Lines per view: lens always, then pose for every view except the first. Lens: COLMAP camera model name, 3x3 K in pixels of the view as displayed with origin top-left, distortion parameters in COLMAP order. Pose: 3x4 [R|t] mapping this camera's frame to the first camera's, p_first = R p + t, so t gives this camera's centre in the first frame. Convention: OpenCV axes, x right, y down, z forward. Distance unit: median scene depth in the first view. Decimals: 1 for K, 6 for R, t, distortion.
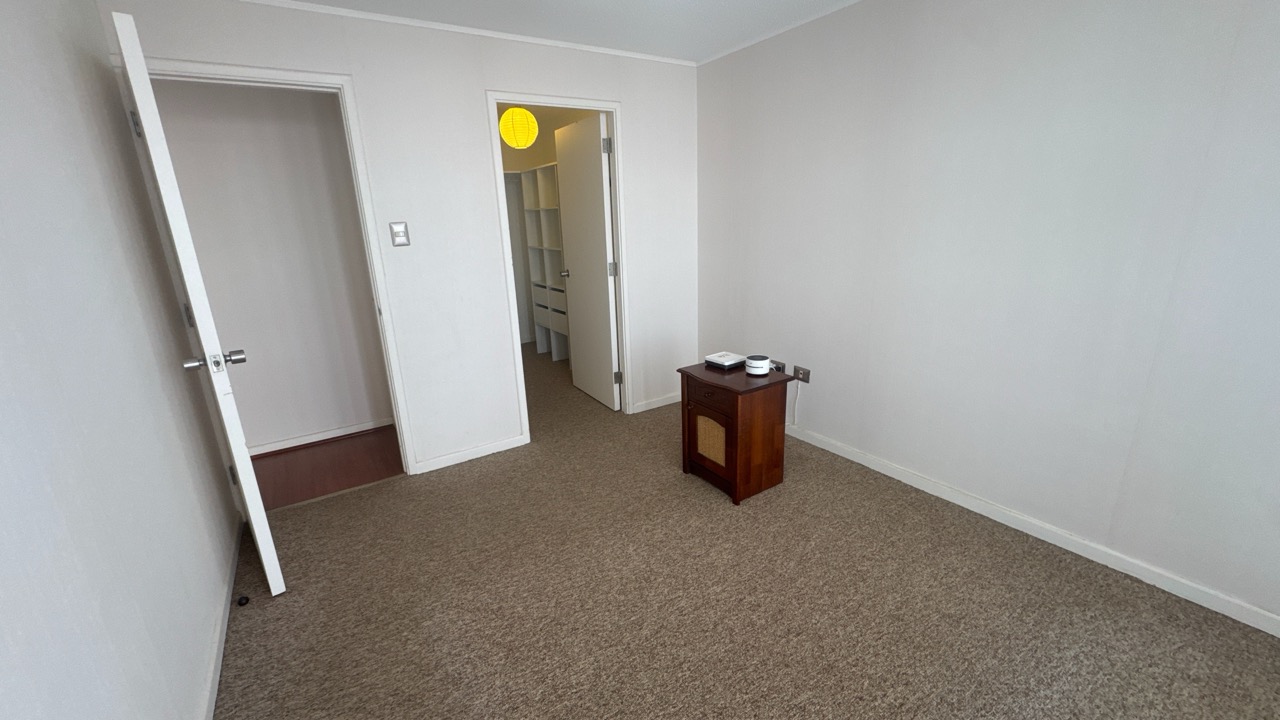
lens RADIAL K [[516.6, 0, 640.0], [0, 516.6, 360.0], [0, 0, 1]] dist [-0.001325, 0.000052]
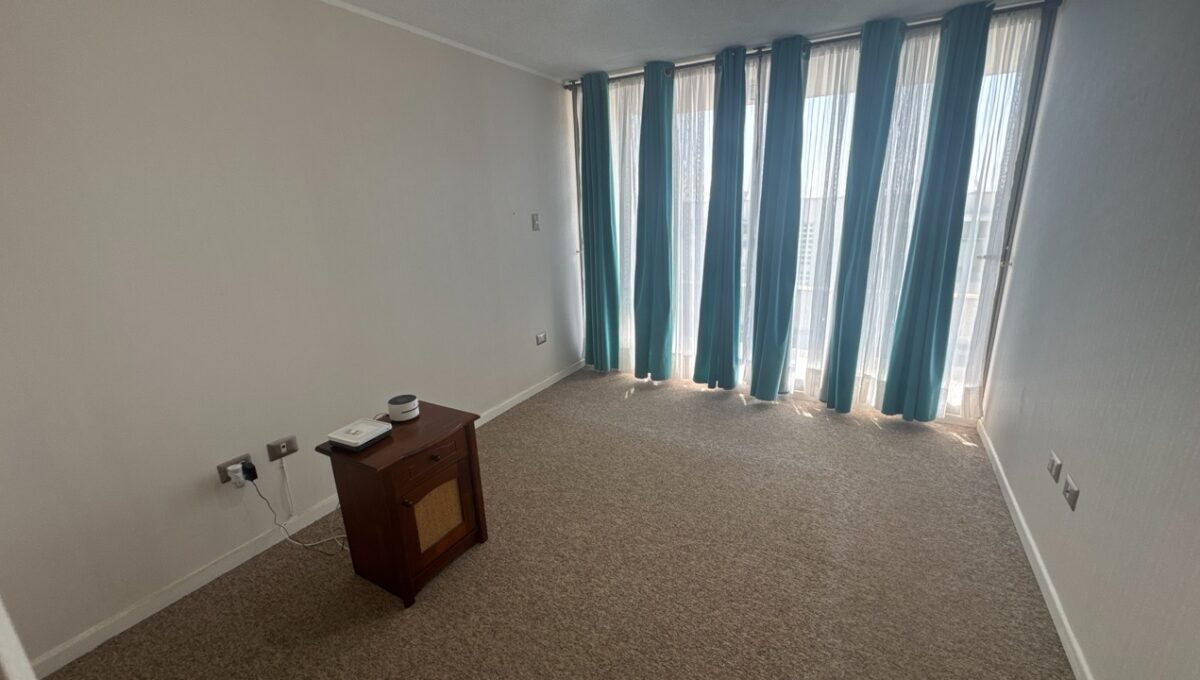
lens RADIAL K [[477.7, 0, 600.0], [0, 477.7, 340.0], [0, 0, 1]] dist [0.000360, 0.000023]
pose [[-0.457312, -0.190094, 0.868752, -0.523681], [0.290111, 0.891556, 0.347798, -0.247084], [-0.840656, 0.411086, -0.352571, 0.903537]]
